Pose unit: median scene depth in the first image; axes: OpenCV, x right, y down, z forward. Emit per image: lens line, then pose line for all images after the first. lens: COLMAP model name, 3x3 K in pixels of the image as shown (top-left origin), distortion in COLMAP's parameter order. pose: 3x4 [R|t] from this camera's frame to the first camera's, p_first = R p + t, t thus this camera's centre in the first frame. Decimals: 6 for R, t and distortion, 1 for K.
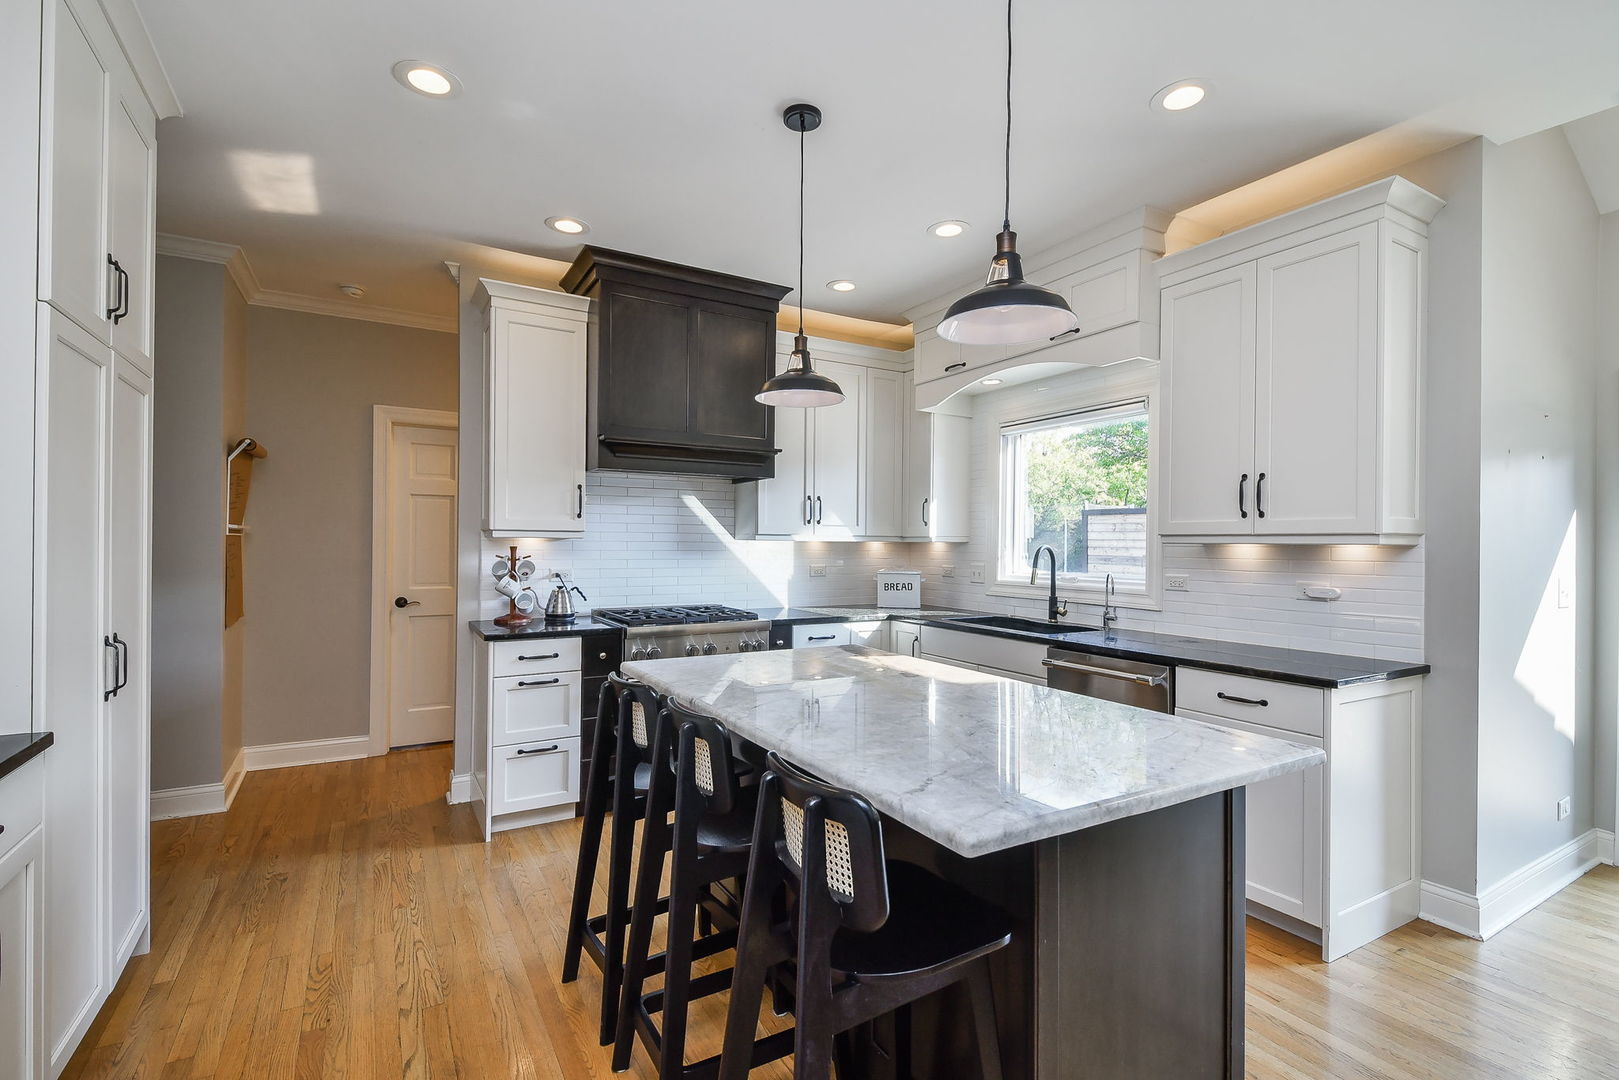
lens RADIAL K [[746.0, 0, 801.8], [0, 746.0, 537.8], [0, 0, 1]] dist [0.011514, -0.000823]
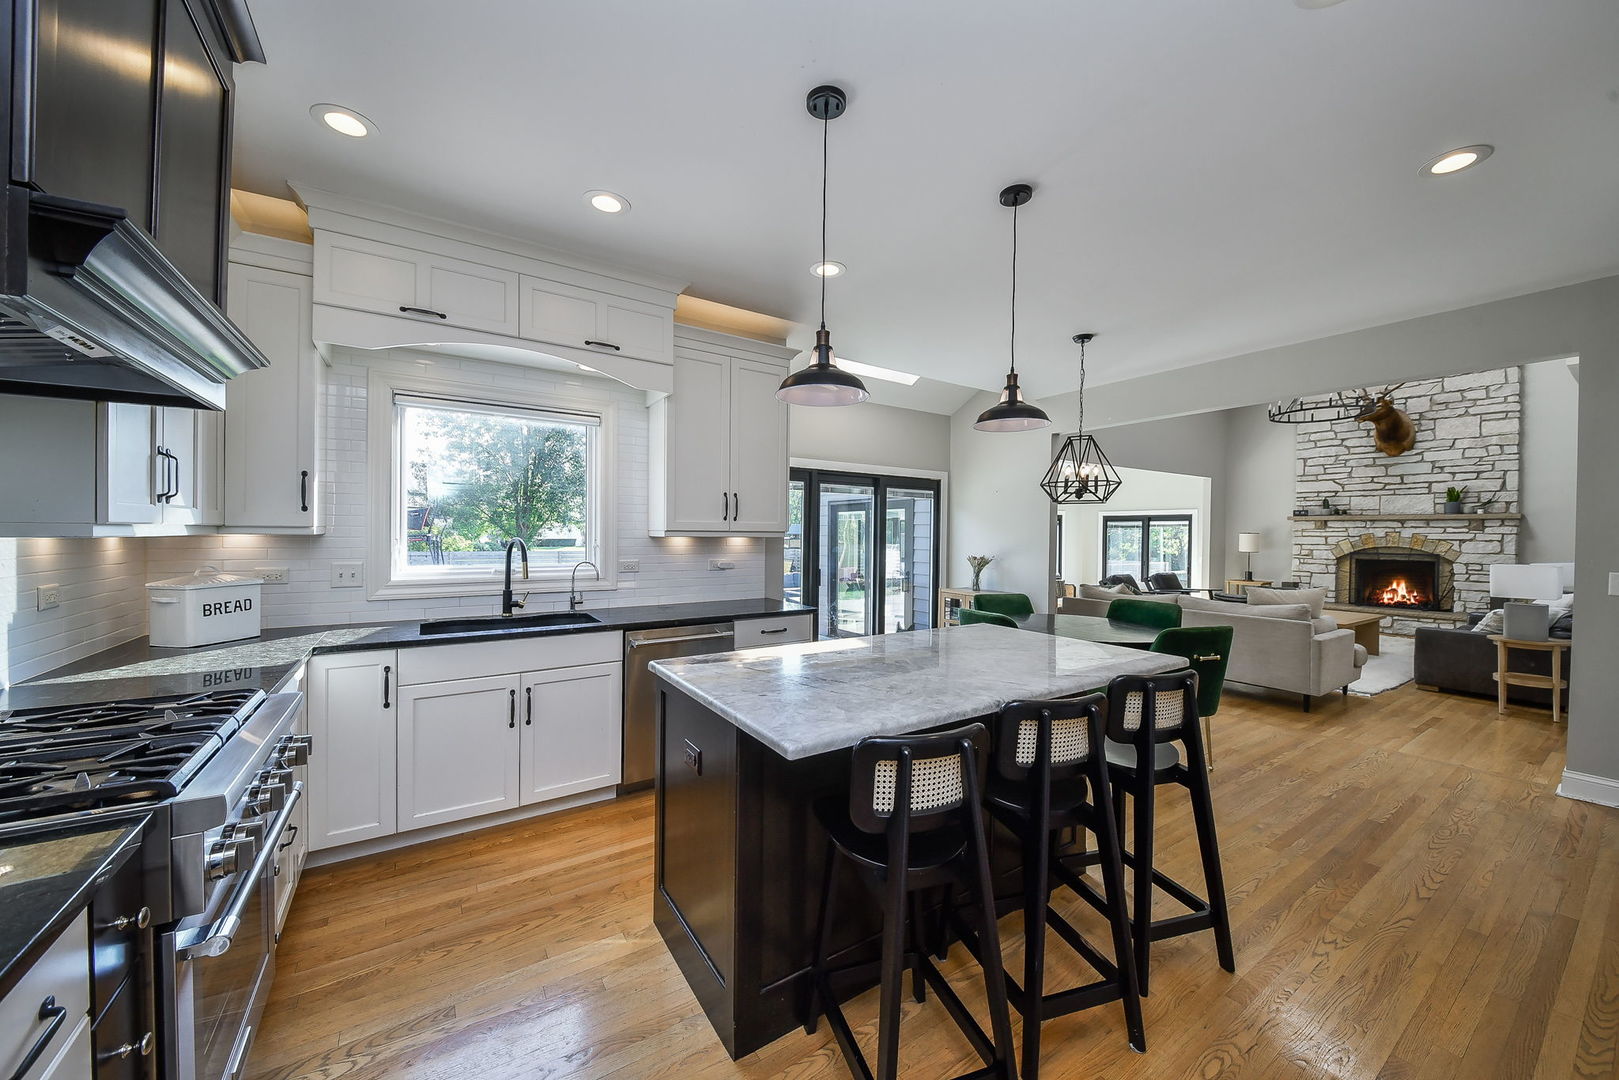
lens RADIAL K [[586.7, 0, 808.3], [0, 586.7, 537.4], [0, 0, 1]] dist [0.032064, -0.017768]
pose [[-0.047142, -0.020239, 0.998683, -0.564037], [-0.017443, 0.999659, 0.019436, -0.016419], [-0.998736, -0.016504, -0.047479, 0.770495]]
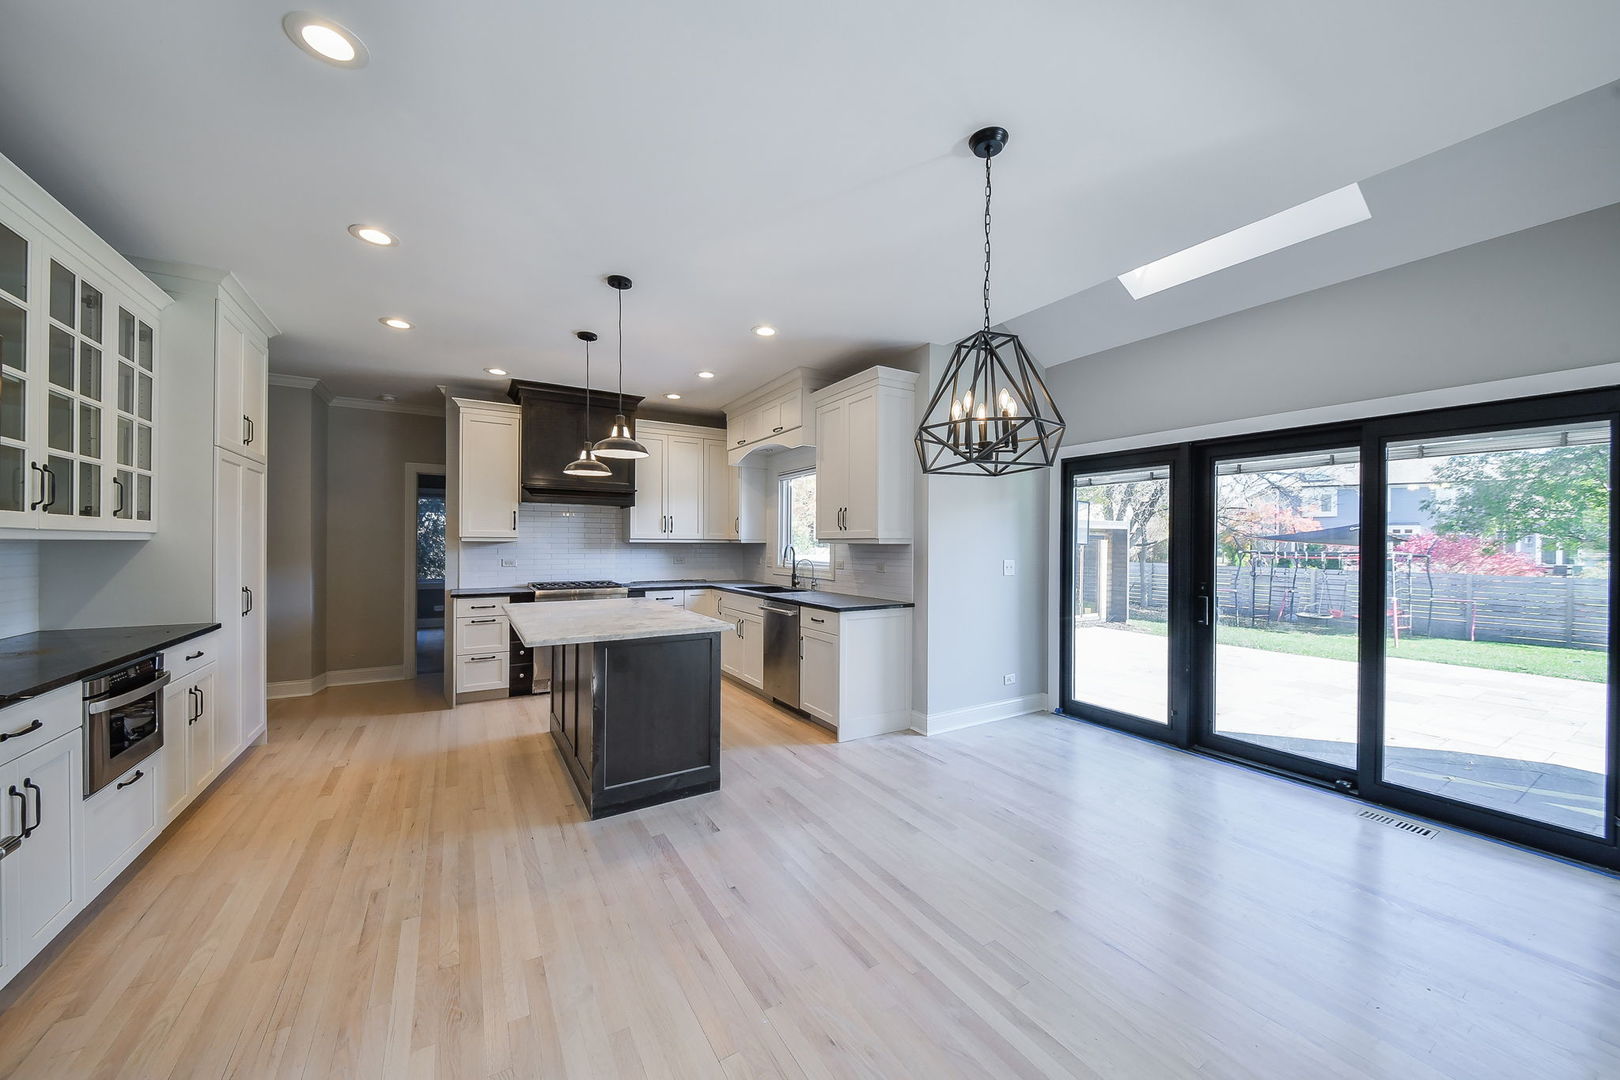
lens RADIAL K [[587.1, 0, 808.8], [0, 587.1, 537.4], [0, 0, 1]] dist [0.032064, -0.017768]
pose [[0.999940, -0.004502, 0.010025, 0.432230], [0.004529, 0.999986, -0.002723, -0.003110], [-0.010012, 0.002768, 0.999946, -0.459049]]
